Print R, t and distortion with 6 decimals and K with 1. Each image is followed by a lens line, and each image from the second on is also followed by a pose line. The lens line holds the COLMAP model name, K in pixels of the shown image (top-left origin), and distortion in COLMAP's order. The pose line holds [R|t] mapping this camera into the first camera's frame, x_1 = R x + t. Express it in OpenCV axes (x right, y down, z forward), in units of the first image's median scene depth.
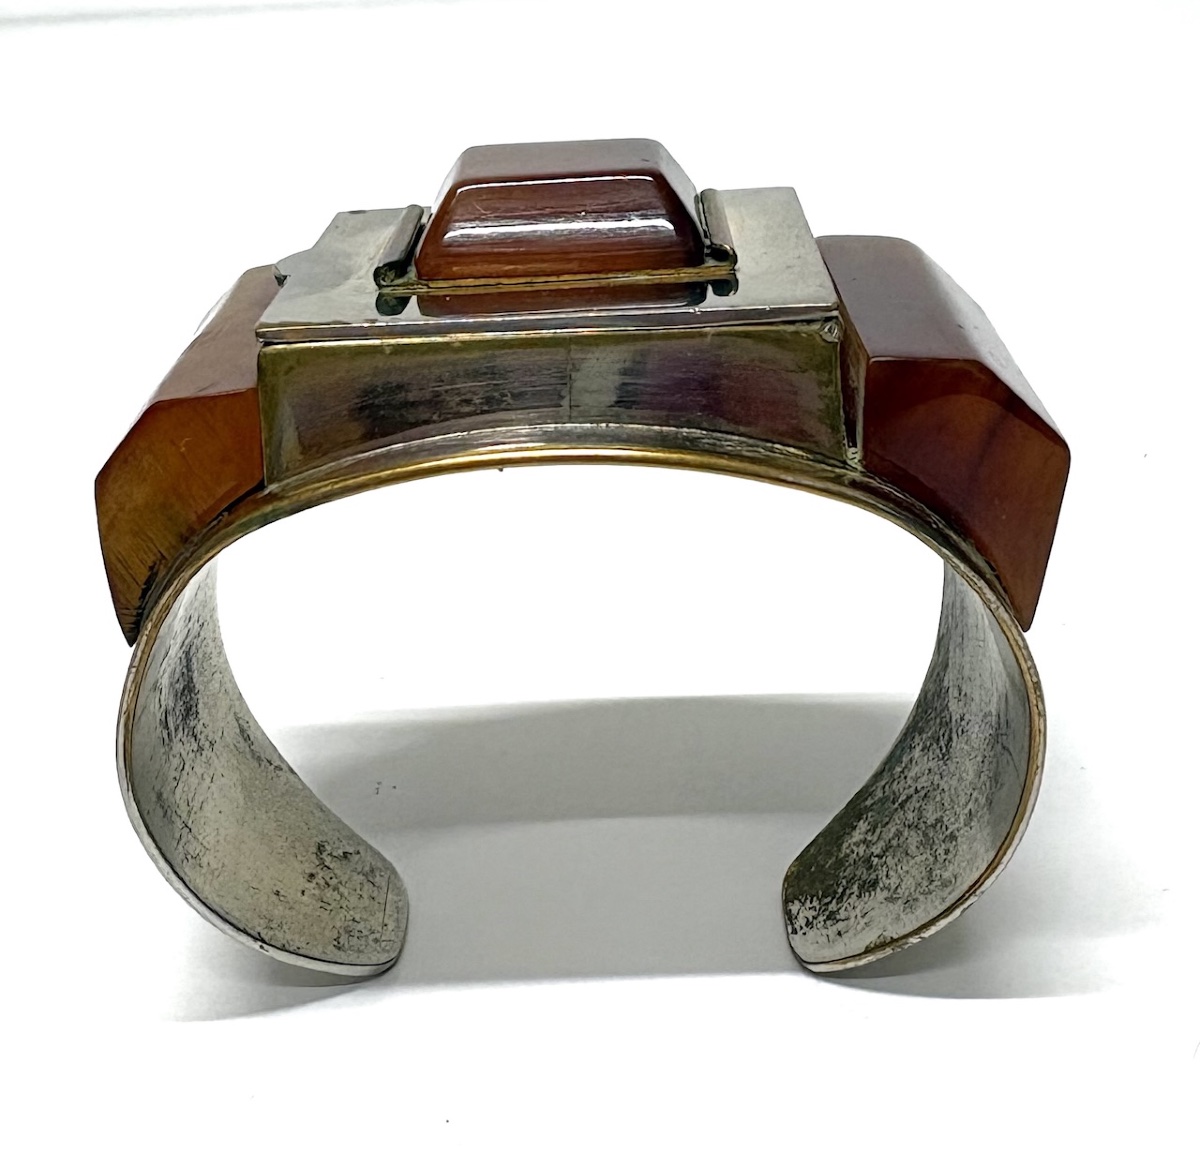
lens RADIAL K [[1190.7, 0, 599.2], [0, 1190.7, 583.5], [0, 0, 1]] dist [0.004555, 0.000000]
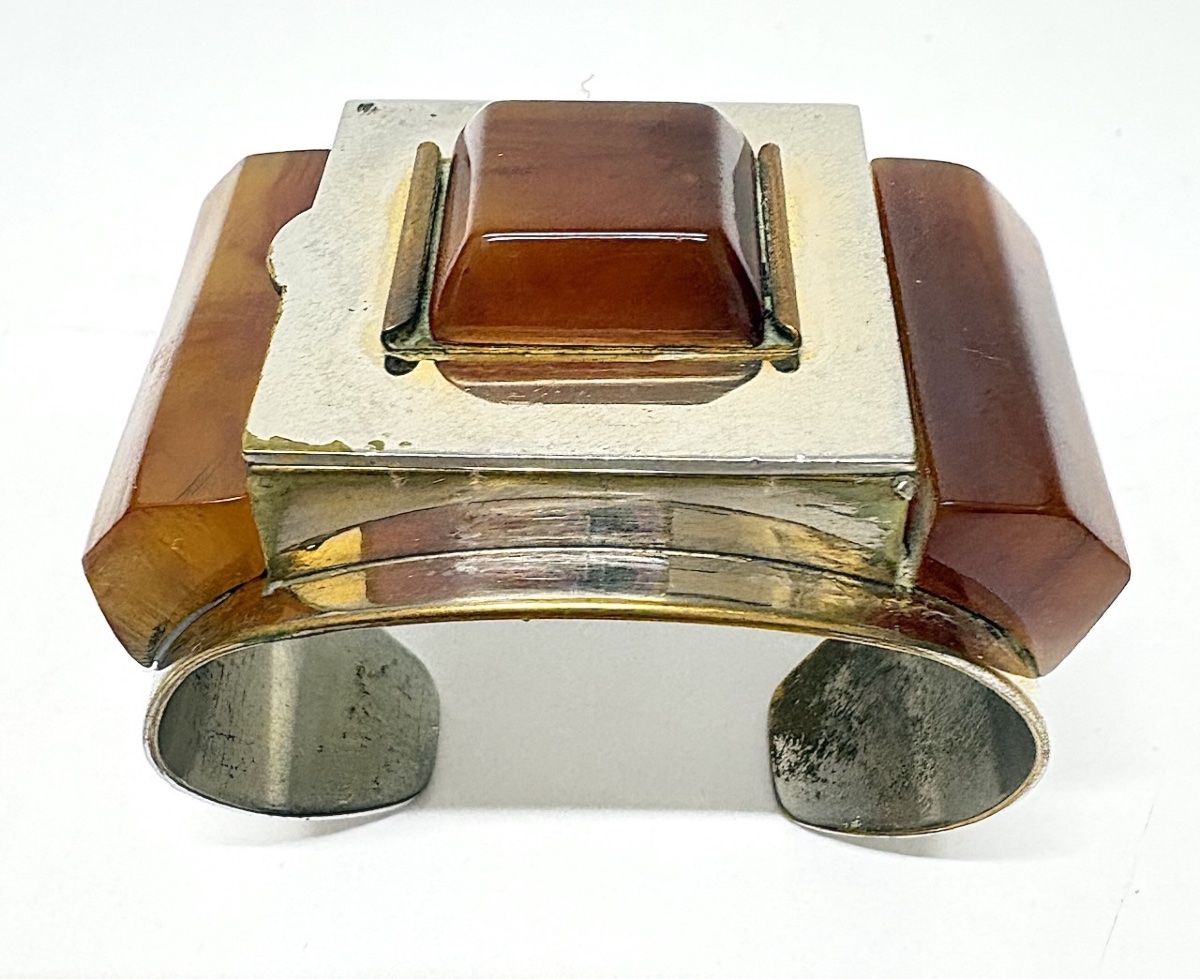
lens RADIAL K [[984.1, 0, 635.1], [0, 984.1, 493.3], [0, 0, 1]] dist [-0.009472, 0.002792]
pose [[0.998640, 0.037414, 0.036301, -0.018276], [-0.047118, 0.945736, 0.321501, -0.263275], [-0.022303, -0.322774, 0.946213, 0.193919]]
